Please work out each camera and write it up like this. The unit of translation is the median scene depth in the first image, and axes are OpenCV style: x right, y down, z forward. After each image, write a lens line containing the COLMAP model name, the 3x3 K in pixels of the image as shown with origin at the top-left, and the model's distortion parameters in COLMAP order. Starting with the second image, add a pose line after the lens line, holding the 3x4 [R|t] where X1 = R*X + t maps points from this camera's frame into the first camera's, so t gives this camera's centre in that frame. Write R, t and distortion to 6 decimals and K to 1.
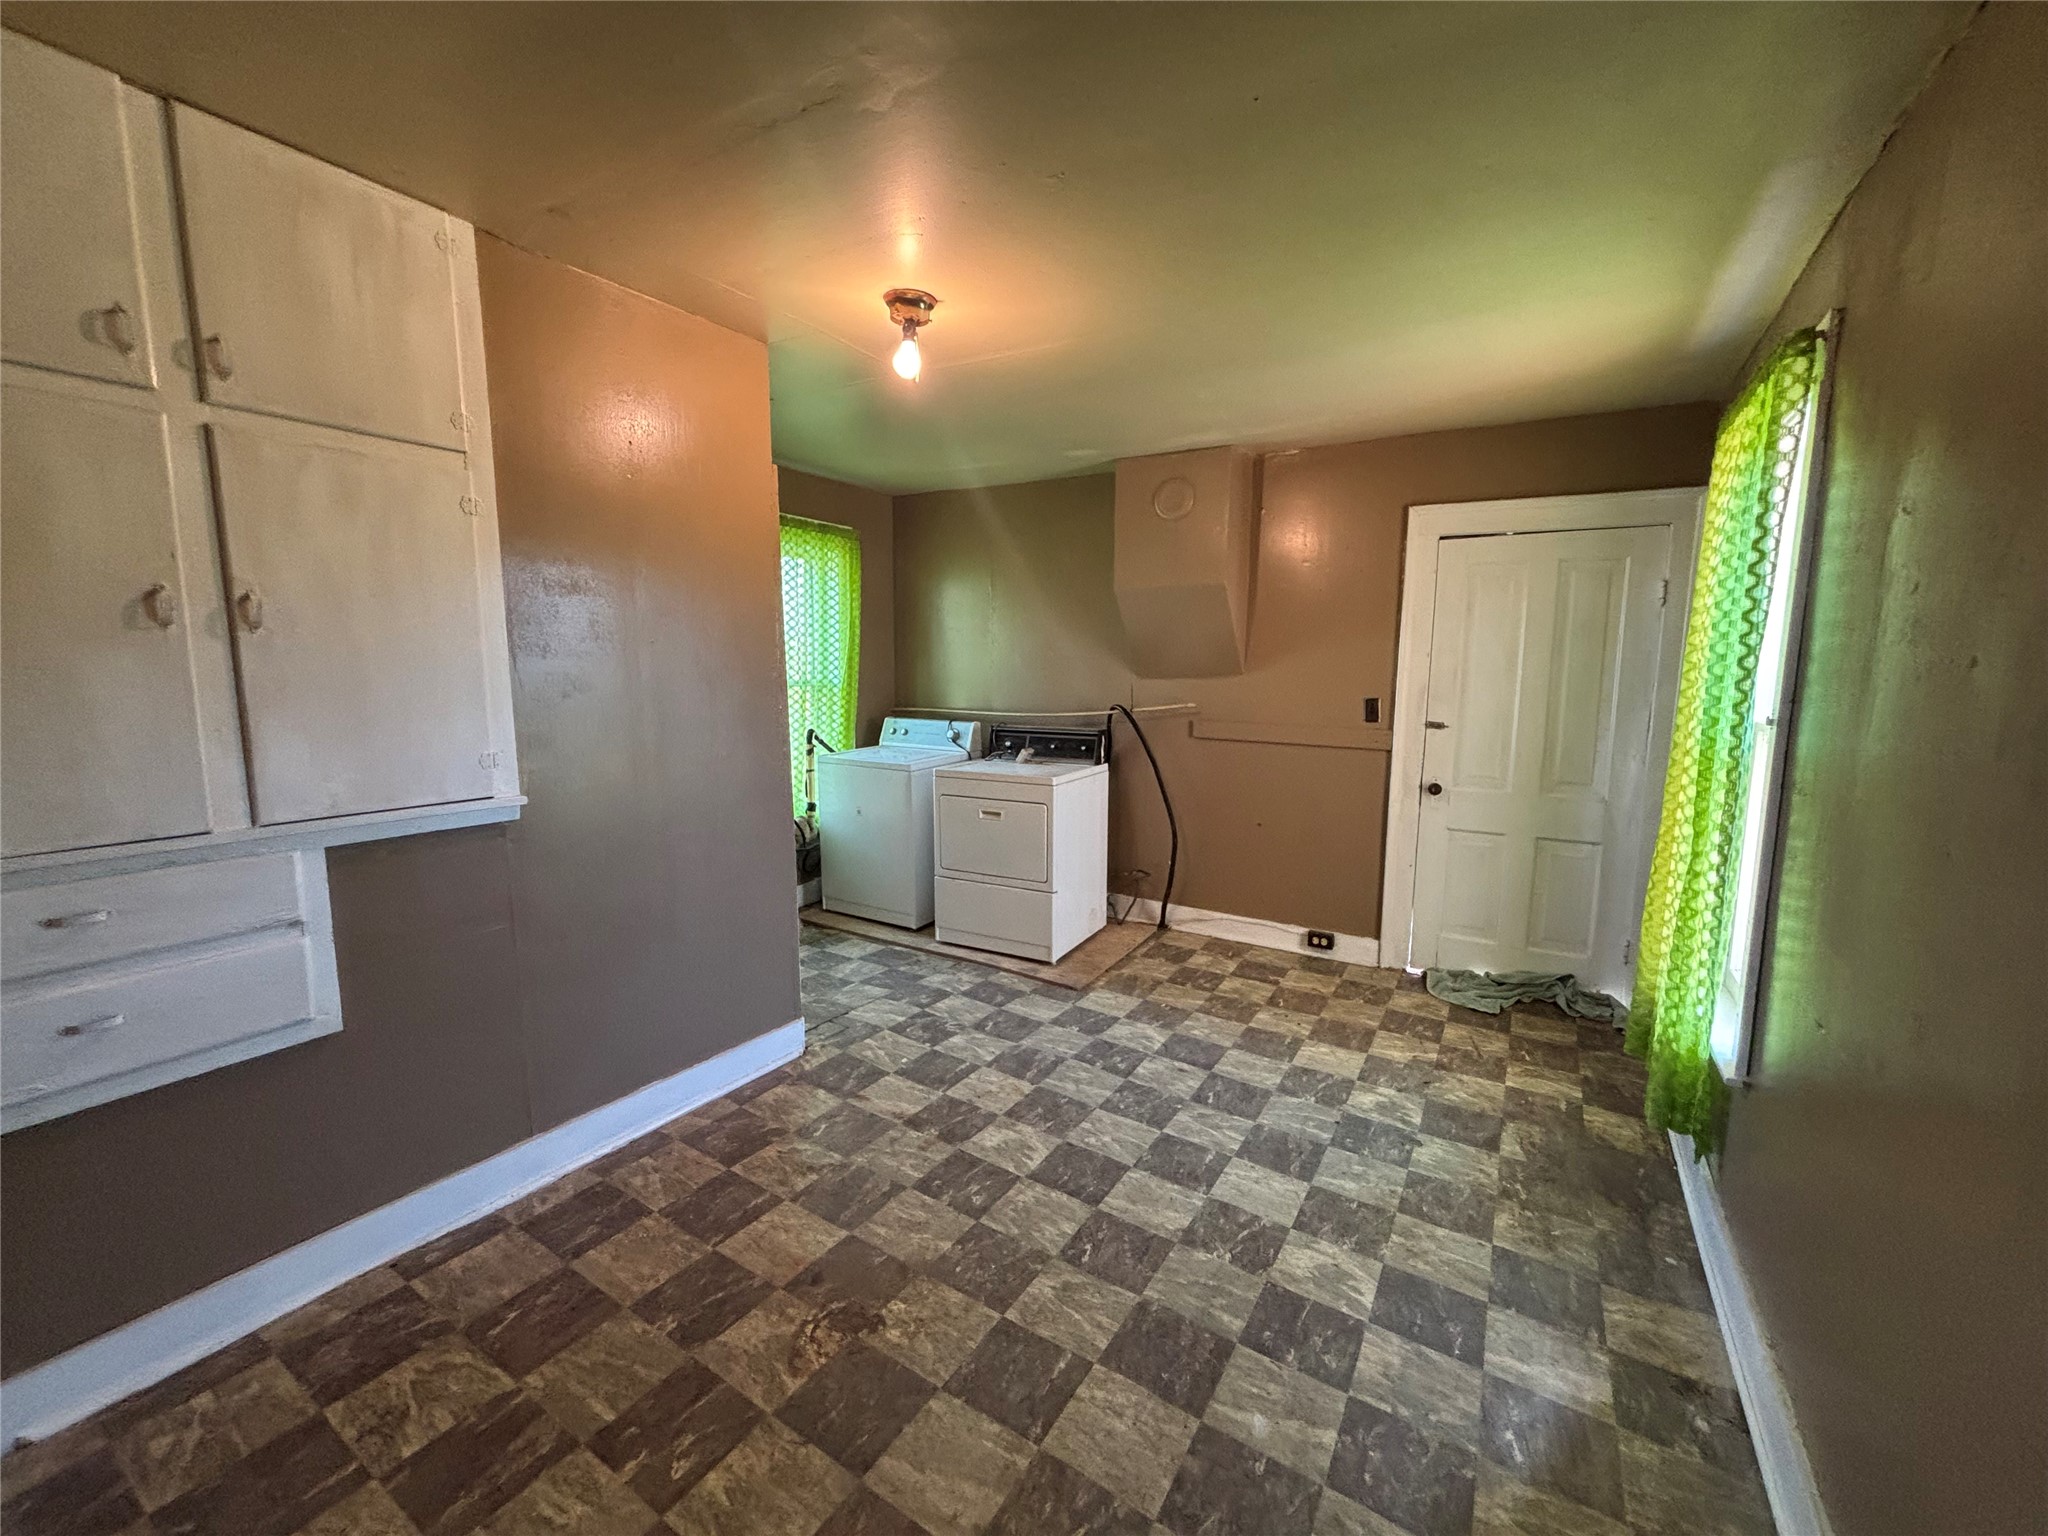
lens RADIAL K [[825.2, 0, 1019.4], [0, 825.2, 765.0], [0, 0, 1]] dist [0.007736, -0.002549]
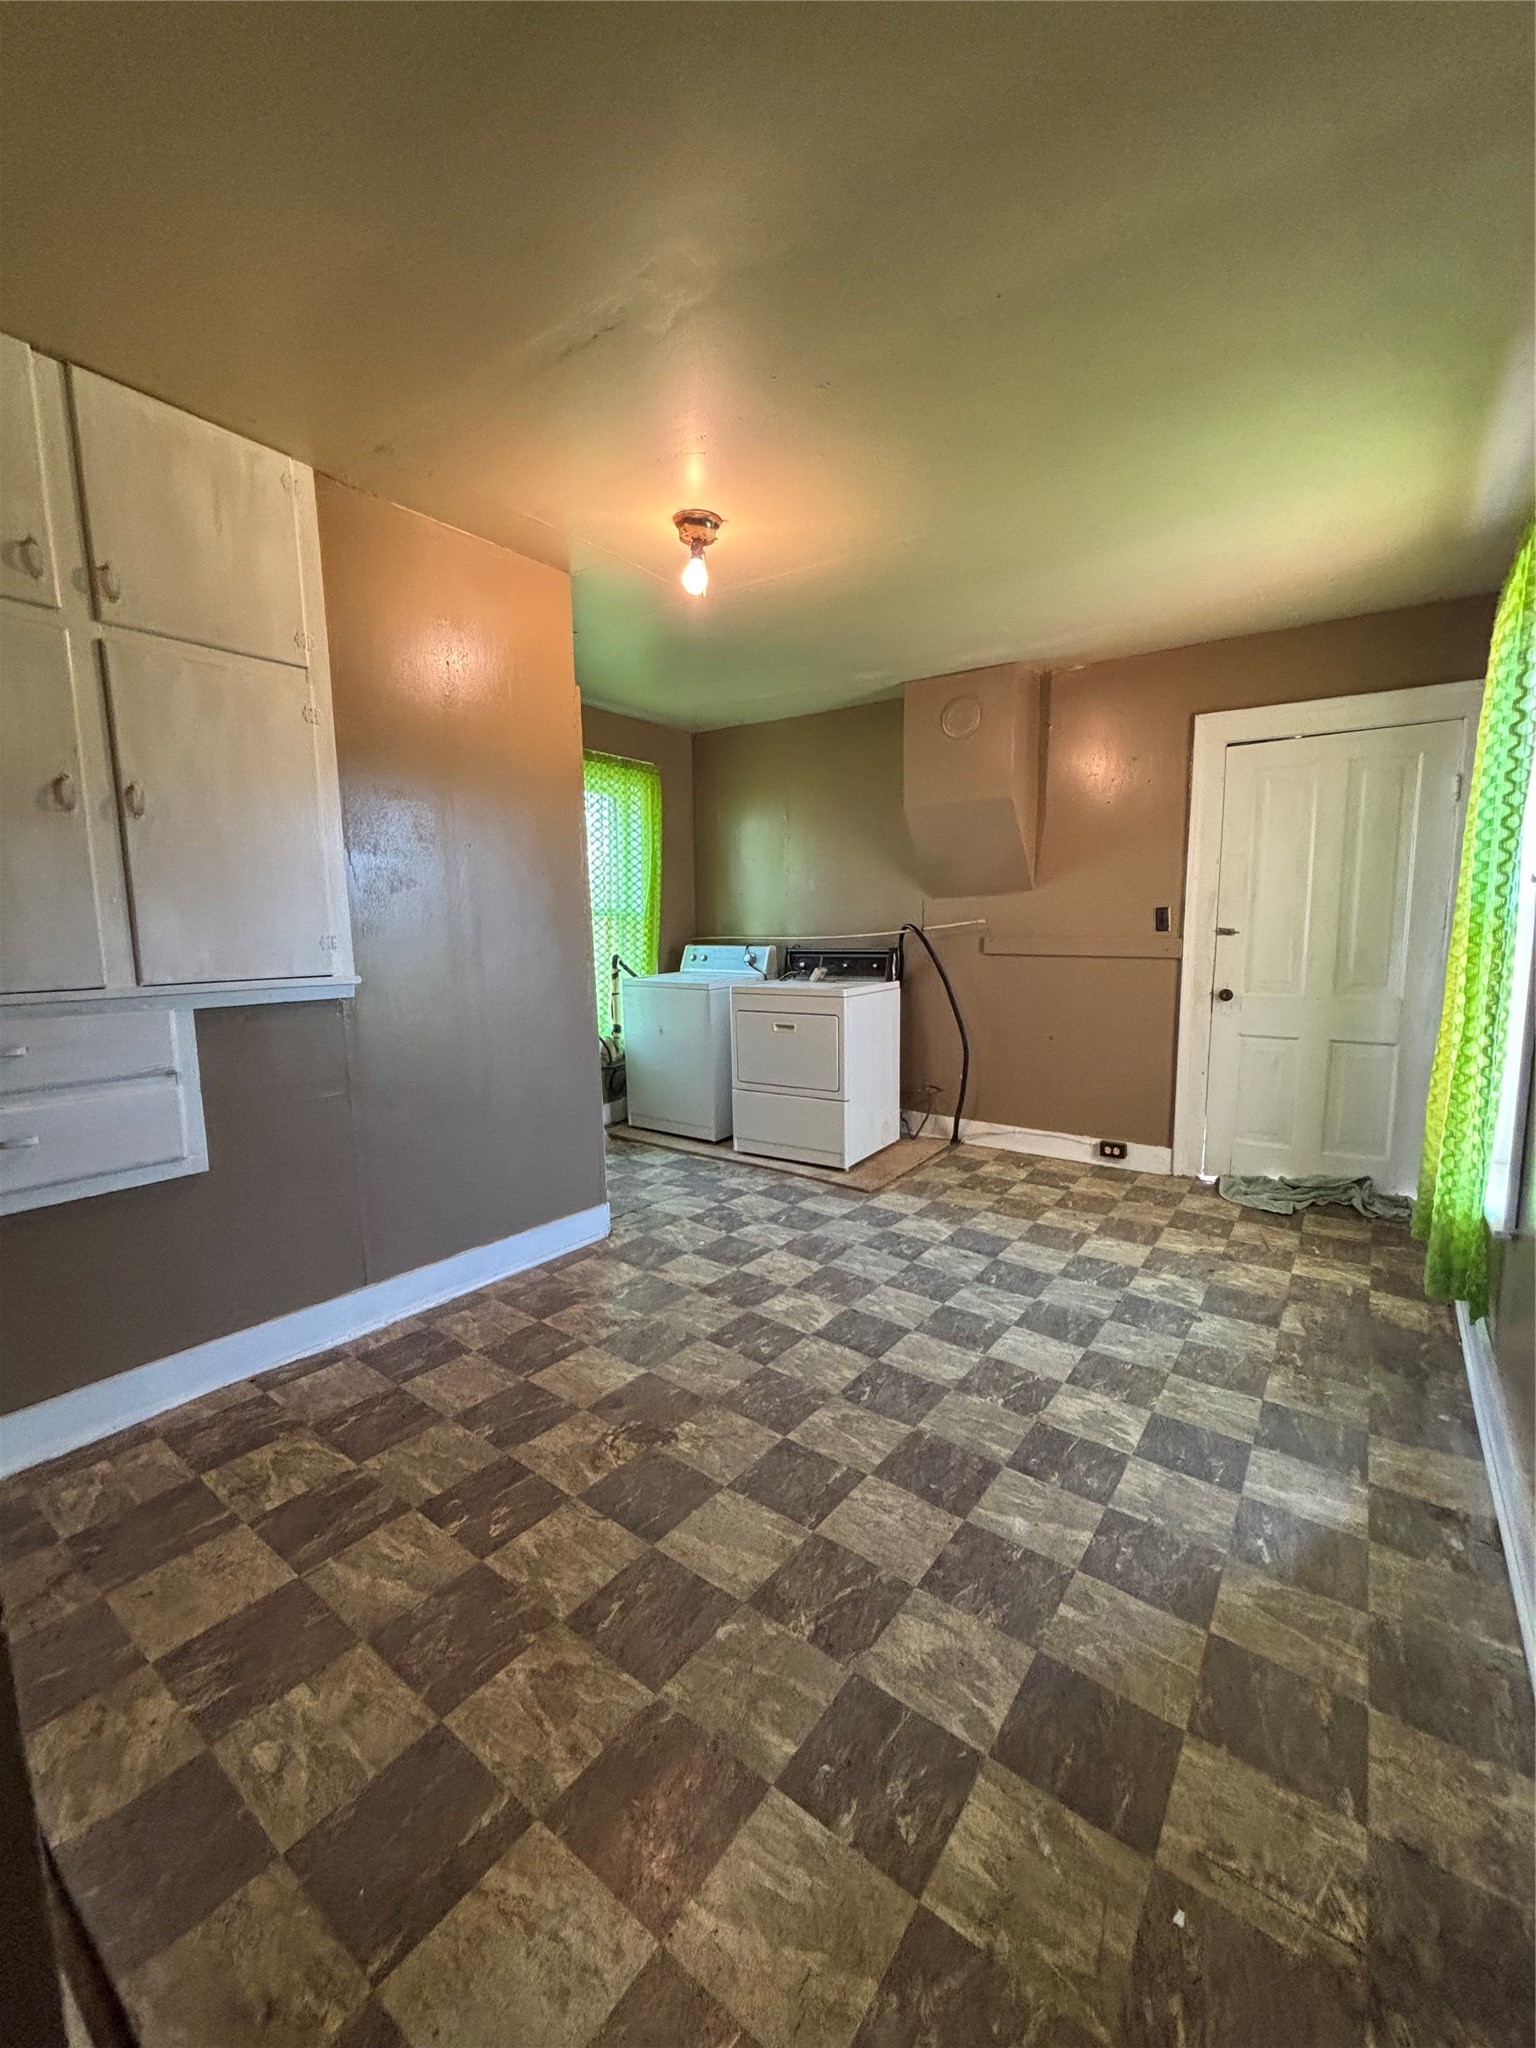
lens RADIAL K [[825.2, 0, 766.2], [0, 825.2, 1024.0], [0, 0, 1]] dist [0.007736, -0.002549]
pose [[0.997185, -0.008981, -0.074436, 0.034433], [0.008776, 0.999957, -0.003085, 0.105323], [0.074461, 0.002423, 0.997221, -0.073647]]
